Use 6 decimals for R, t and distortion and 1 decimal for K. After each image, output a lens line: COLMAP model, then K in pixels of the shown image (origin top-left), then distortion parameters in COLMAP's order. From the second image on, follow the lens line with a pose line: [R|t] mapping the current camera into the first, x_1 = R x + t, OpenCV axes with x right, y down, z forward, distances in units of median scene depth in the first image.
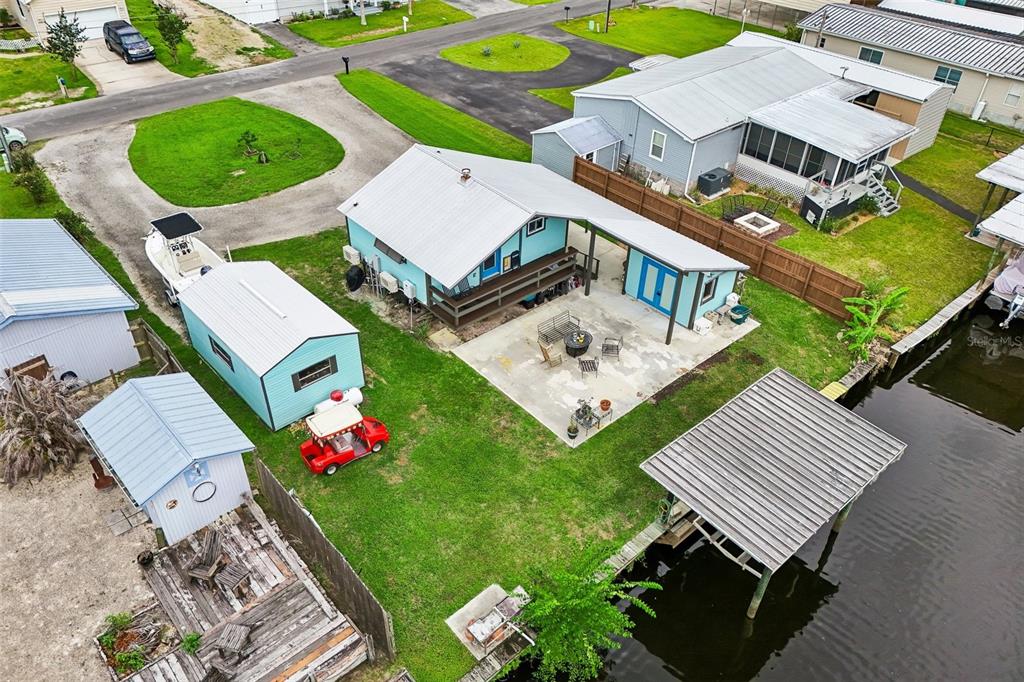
lens RADIAL K [[759.2, 0, 513.2], [0, 759.2, 339.7], [0, 0, 1]] dist [0.064470, -0.049381]
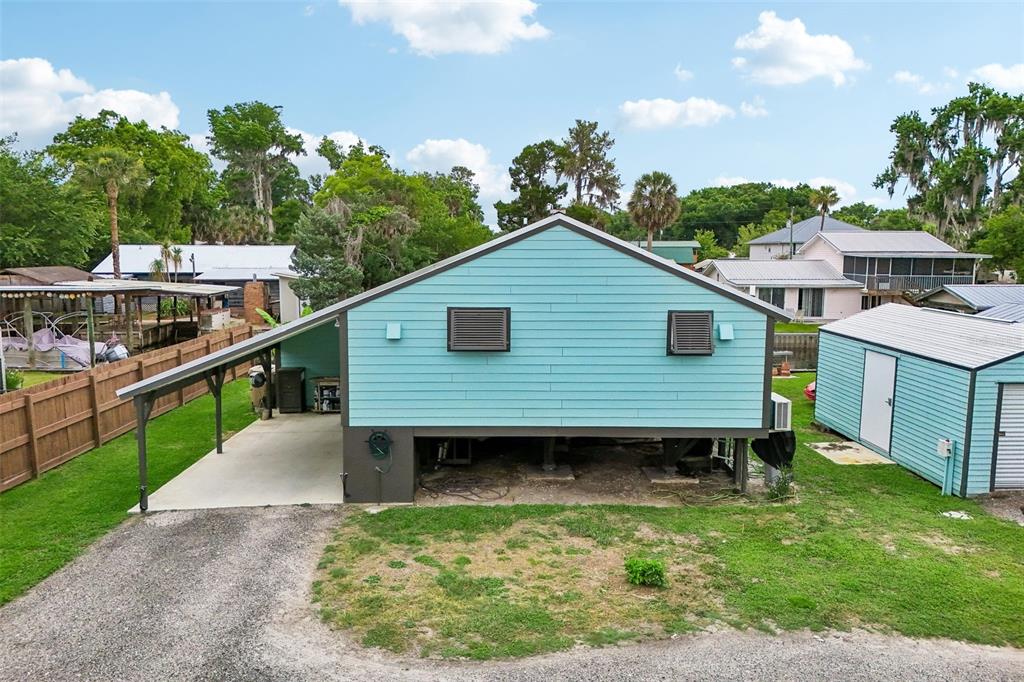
lens RADIAL K [[752.3, 0, 513.8], [0, 752.3, 340.3], [0, 0, 1]] dist [0.073573, -0.068444]
pose [[-0.766143, -0.099690, 0.634891, -0.293596], [0.371089, 0.737945, 0.563675, -0.351147], [-0.524708, 0.667457, -0.528378, 1.014801]]
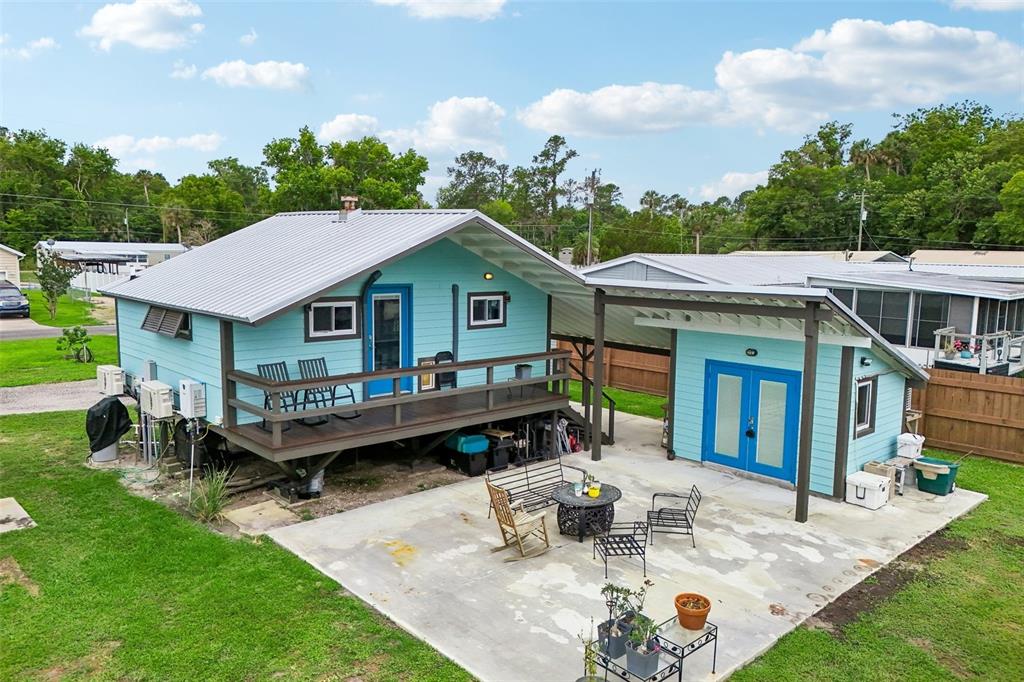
lens RADIAL K [[752.3, 0, 513.8], [0, 752.3, 340.3], [0, 0, 1]] dist [0.073573, -0.068444]
pose [[0.999669, -0.012173, 0.022686, 0.028171], [0.021959, 0.863165, -0.504443, 0.094643], [-0.013441, 0.504774, 0.863147, 0.442903]]
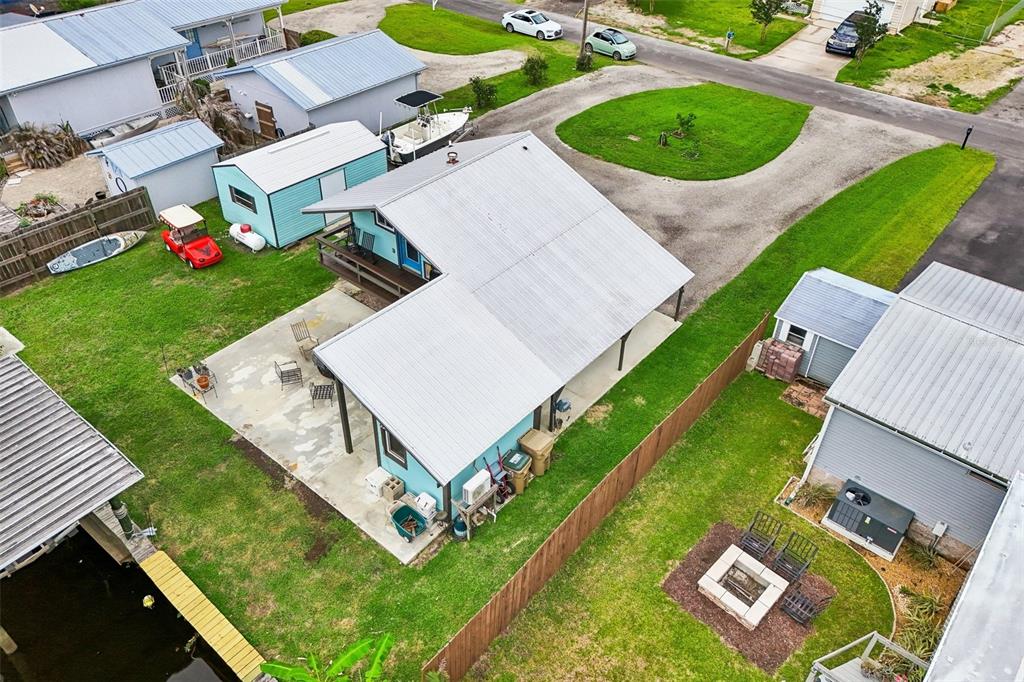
lens RADIAL K [[752.3, 0, 513.8], [0, 752.3, 340.3], [0, 0, 1]] dist [0.073573, -0.068444]
pose [[0.152078, 0.596108, -0.788370, 0.552065], [-0.614497, 0.681770, 0.396968, -0.340420], [0.774123, 0.424081, 0.469989, 0.548165]]
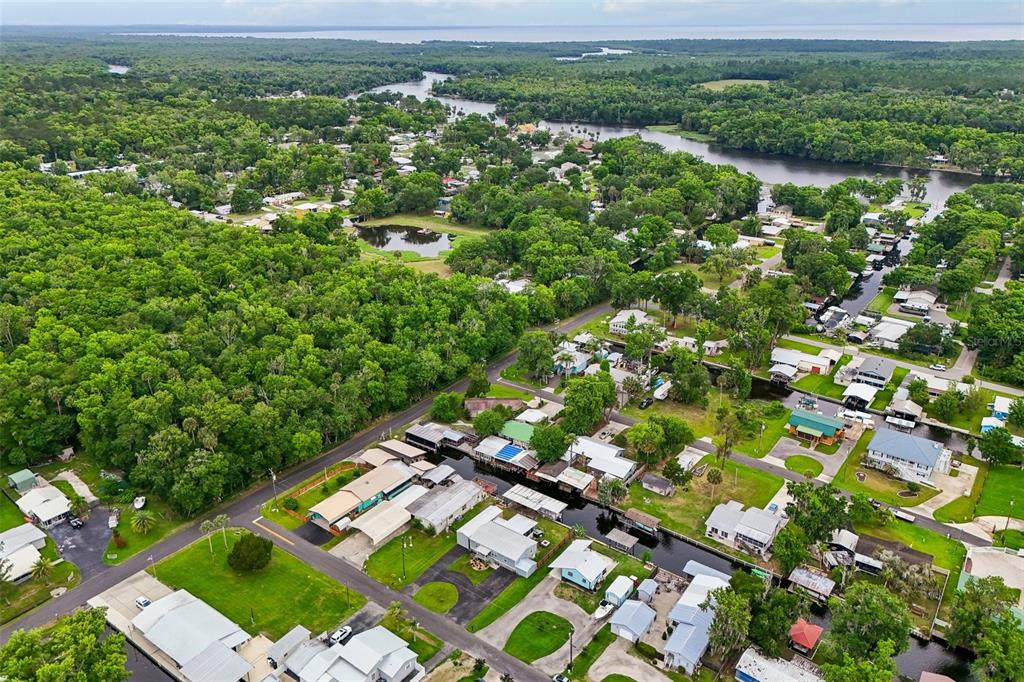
lens RADIAL K [[752.3, 0, 513.8], [0, 752.3, 340.3], [0, 0, 1]] dist [0.073573, -0.068444]
pose [[-0.211105, -0.392540, 0.895180, -3.271748], [0.586136, 0.682059, 0.437311, -3.089235], [-0.782227, 0.617016, 0.086096, -0.067270]]
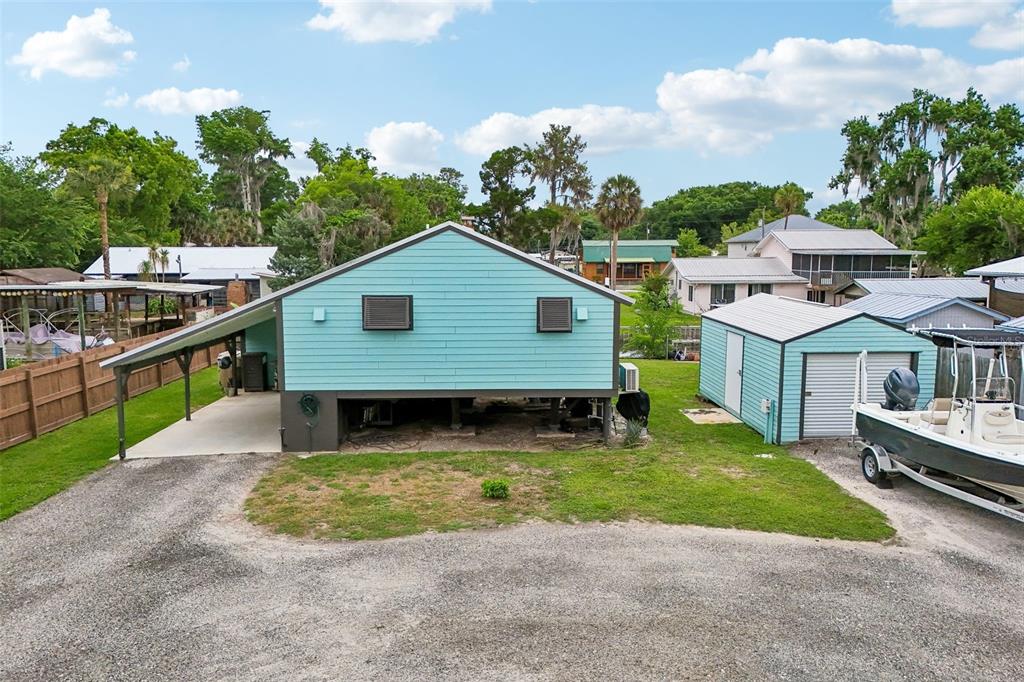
lens RADIAL K [[752.3, 0, 513.8], [0, 752.3, 340.3], [0, 0, 1]] dist [0.073573, -0.068444]
pose [[-0.770559, -0.094447, 0.630332, -0.388262], [0.373157, 0.734897, 0.566286, -0.373216], [-0.516713, 0.671569, -0.531039, 1.040677]]
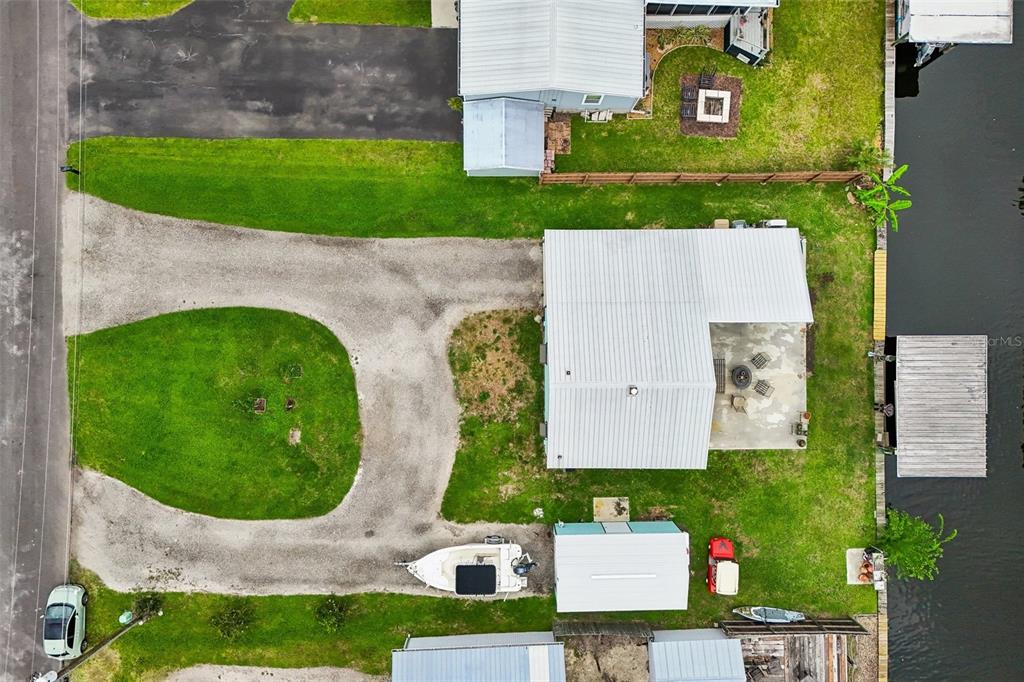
lens RADIAL K [[752.3, 0, 513.8], [0, 752.3, 340.3], [0, 0, 1]] dist [0.073573, -0.068444]
pose [[0.659902, -0.751272, -0.010980, -0.082617], [0.451020, 0.384395, 0.805494, -0.920361], [-0.600925, -0.536499, 0.592502, 0.354941]]
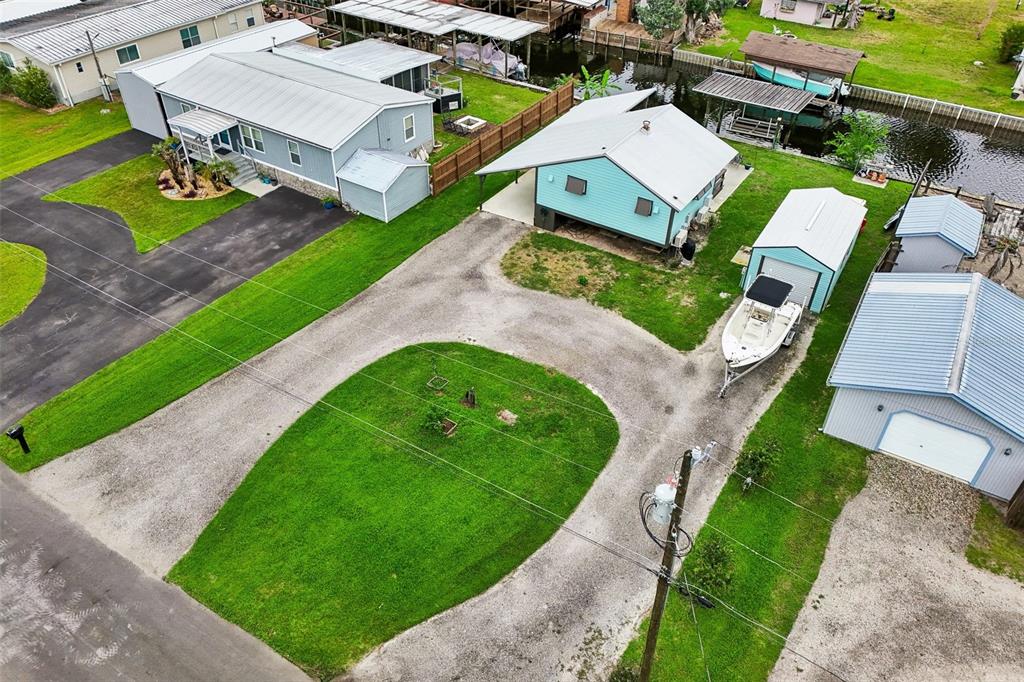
lens RADIAL K [[752.3, 0, 513.8], [0, 752.3, 340.3], [0, 0, 1]] dist [0.073573, -0.068444]
pose [[-0.275700, -0.623257, 0.731806, -0.846905], [0.562625, 0.512650, 0.648571, -0.721043], [-0.779386, 0.590543, 0.209322, 0.829136]]
